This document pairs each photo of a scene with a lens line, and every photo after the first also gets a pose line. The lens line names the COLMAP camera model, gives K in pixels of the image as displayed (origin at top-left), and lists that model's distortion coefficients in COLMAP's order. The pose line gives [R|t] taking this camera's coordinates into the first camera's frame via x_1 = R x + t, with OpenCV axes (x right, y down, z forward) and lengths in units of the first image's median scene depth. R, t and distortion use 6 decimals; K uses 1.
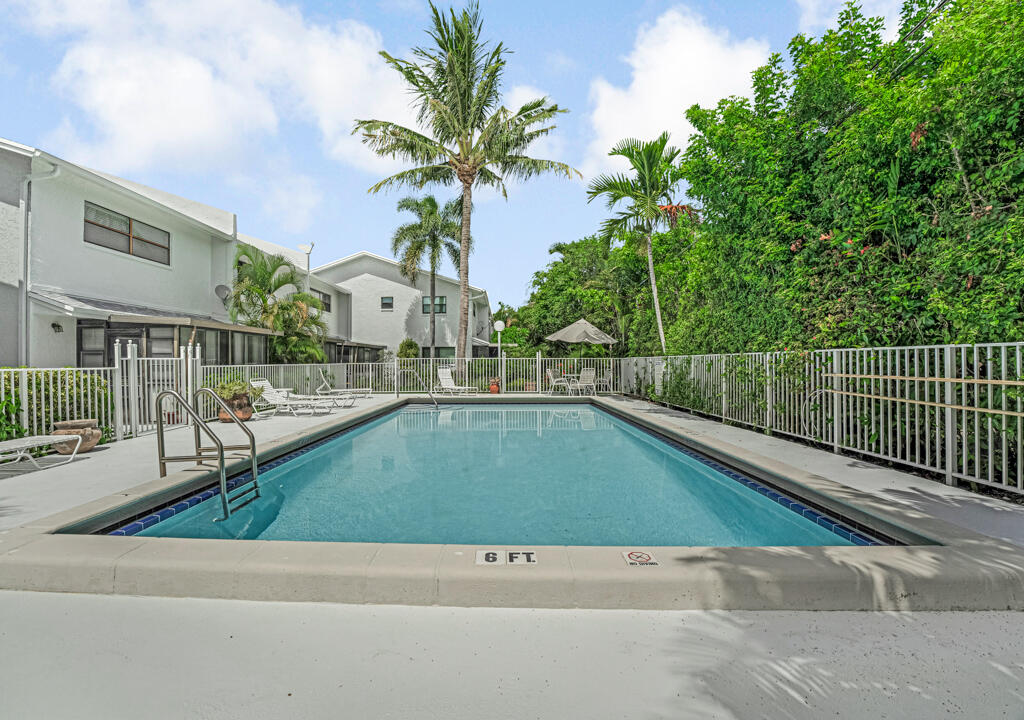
lens RADIAL K [[454.1, 0, 512.0], [0, 454.1, 360.0], [0, 0, 1]] dist [0.000556, -0.000116]
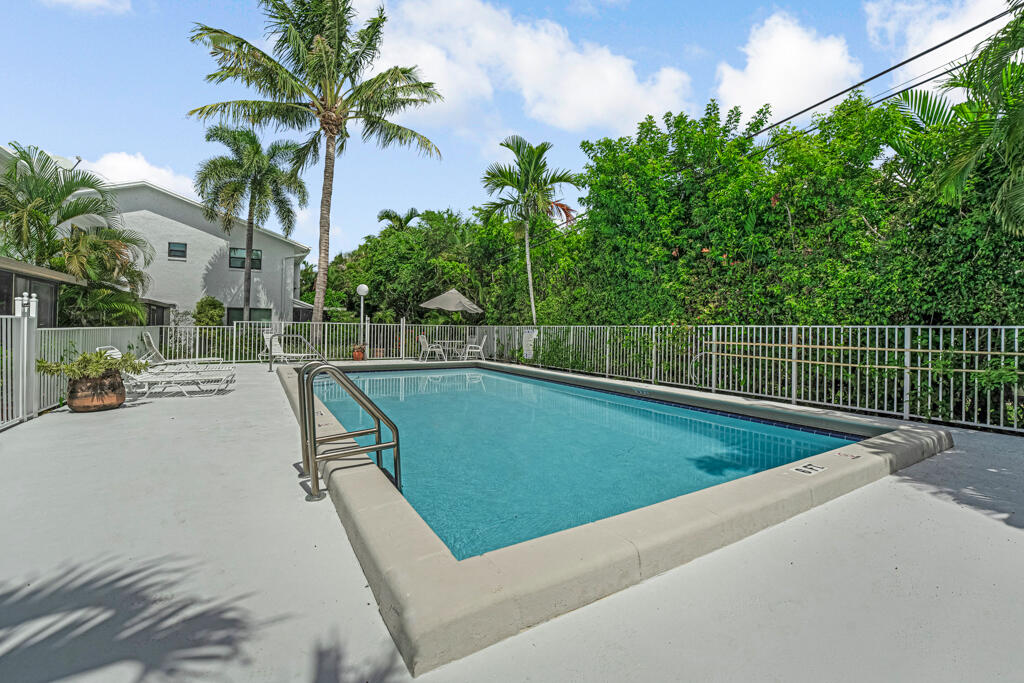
lens RADIAL K [[437.5, 0, 511.2], [0, 437.5, 324.0], [0, 0, 1]] dist [-0.001063, -0.000190]
pose [[0.845838, 0.019855, 0.533070, -0.401132], [-0.018594, 0.999797, -0.007736, -0.002807], [-0.533116, -0.003369, 0.846036, 0.075059]]
